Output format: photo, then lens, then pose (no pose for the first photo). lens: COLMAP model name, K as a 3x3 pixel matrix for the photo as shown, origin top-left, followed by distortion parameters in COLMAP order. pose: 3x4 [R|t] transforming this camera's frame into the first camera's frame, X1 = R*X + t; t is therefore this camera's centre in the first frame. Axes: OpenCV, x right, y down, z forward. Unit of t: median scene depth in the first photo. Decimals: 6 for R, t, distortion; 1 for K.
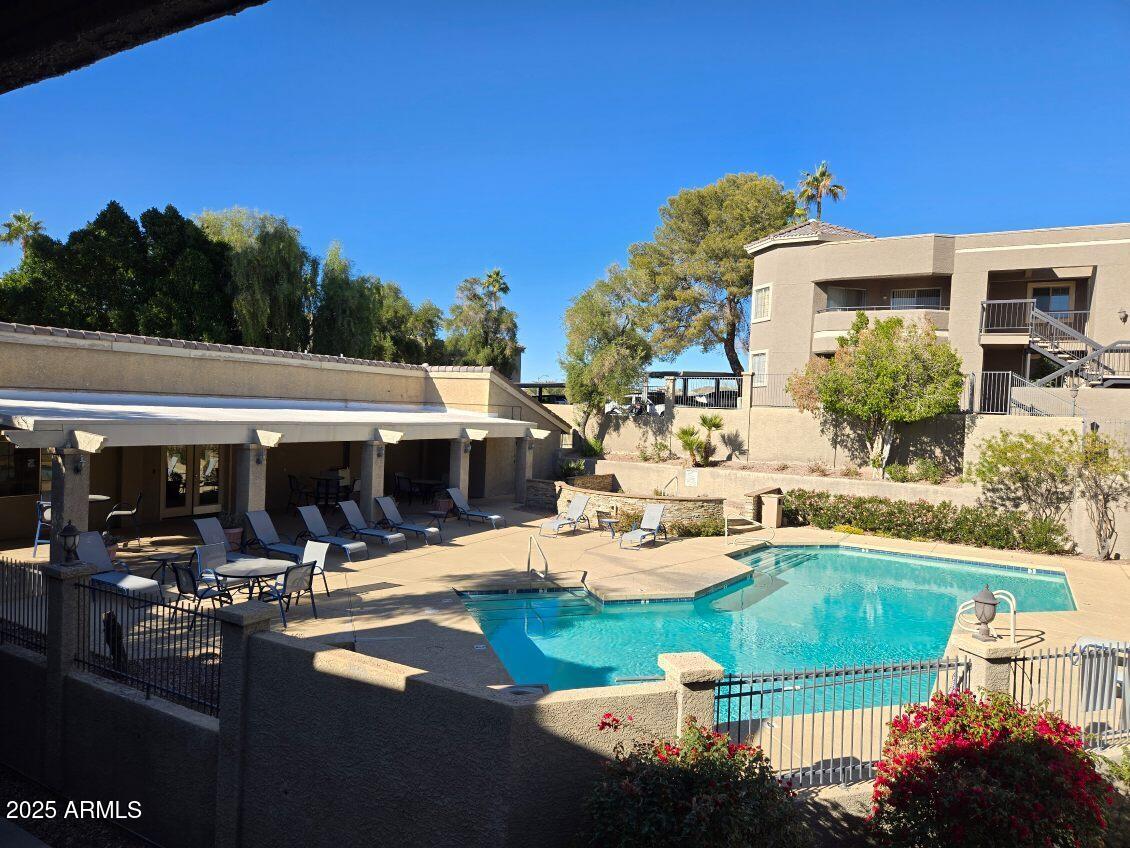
lens RADIAL K [[752.0, 0, 574.1], [0, 752.0, 425.8], [0, 0, 1]] dist [0.049301, -0.005955]
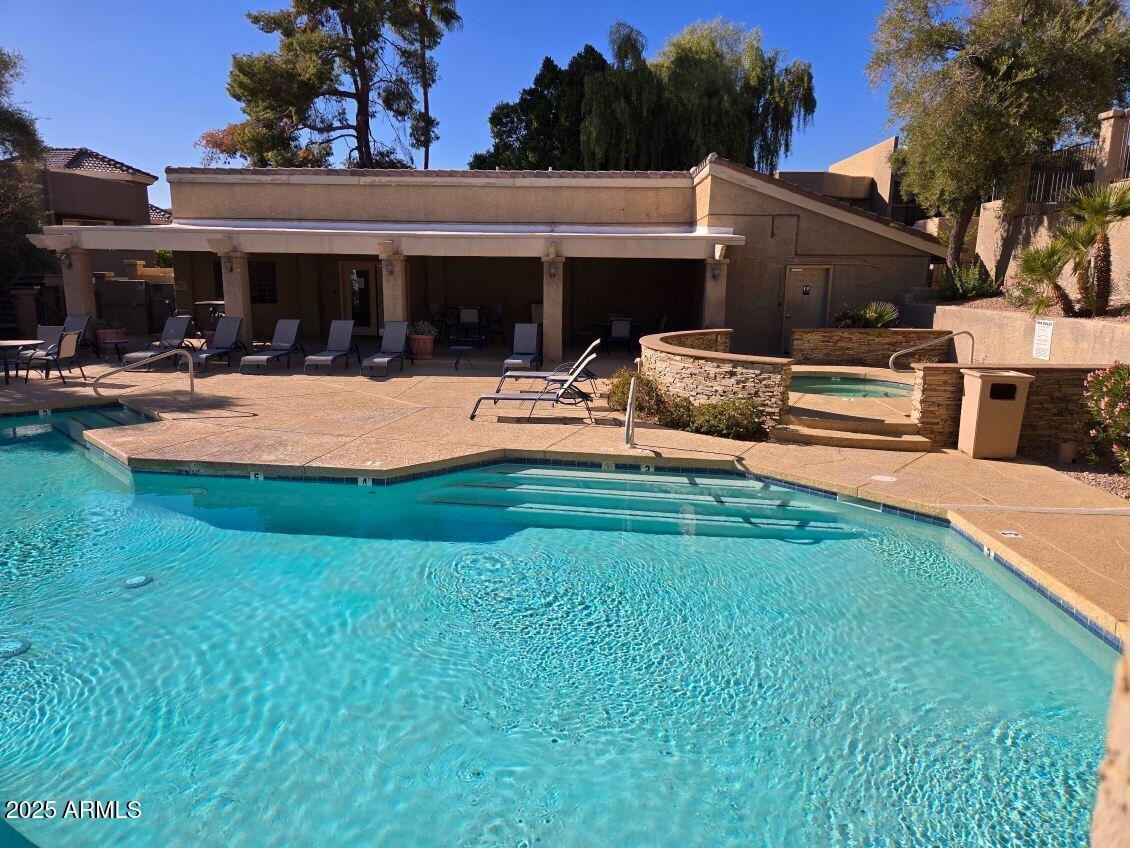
lens RADIAL K [[752.0, 0, 574.1], [0, 752.0, 425.8], [0, 0, 1]] dist [0.049301, -0.005955]
pose [[0.451695, 0.146445, -0.880072, 0.469705], [-0.014314, 0.987499, 0.156974, 0.055301], [0.892058, -0.058307, 0.448144, 0.587910]]
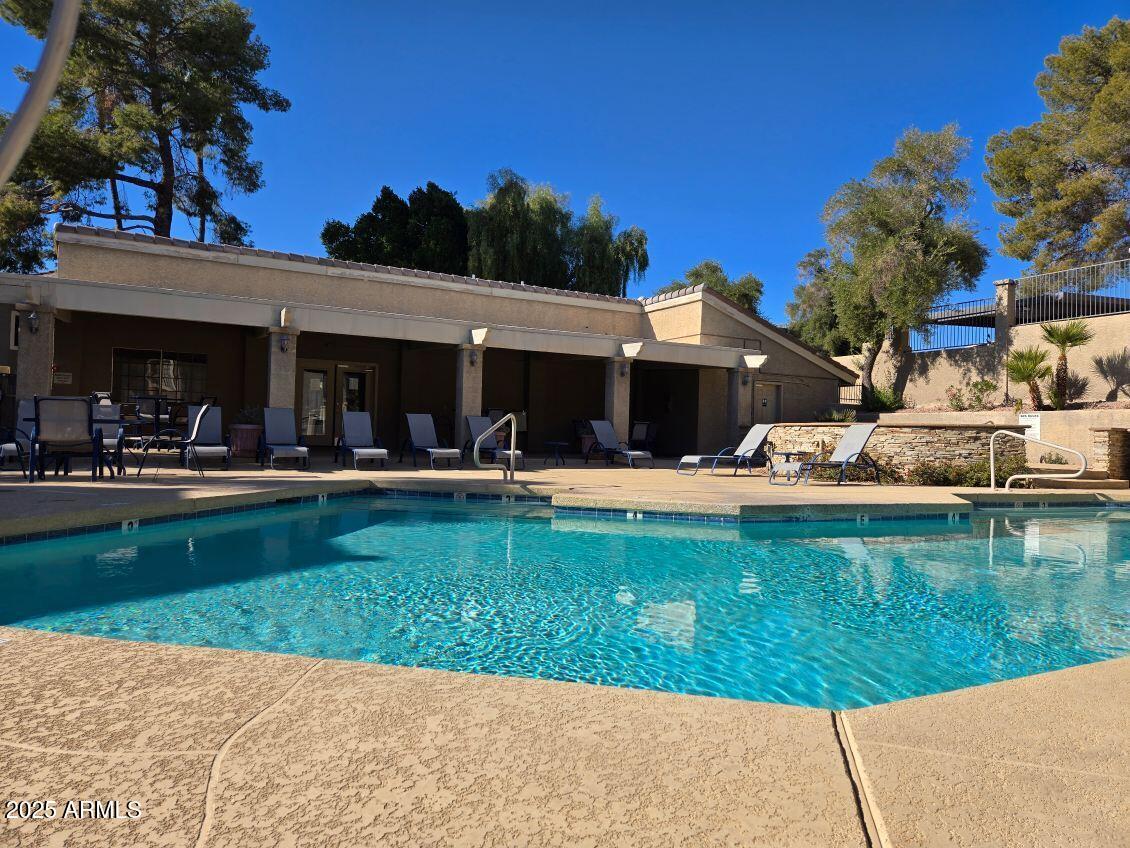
lens RADIAL K [[752.0, 0, 574.1], [0, 752.0, 425.8], [0, 0, 1]] dist [0.049301, -0.005955]
pose [[0.844741, -0.025785, -0.534554, 0.187991], [-0.004217, 0.998487, -0.054826, 0.110386], [0.535159, 0.048568, 0.843354, 0.293668]]
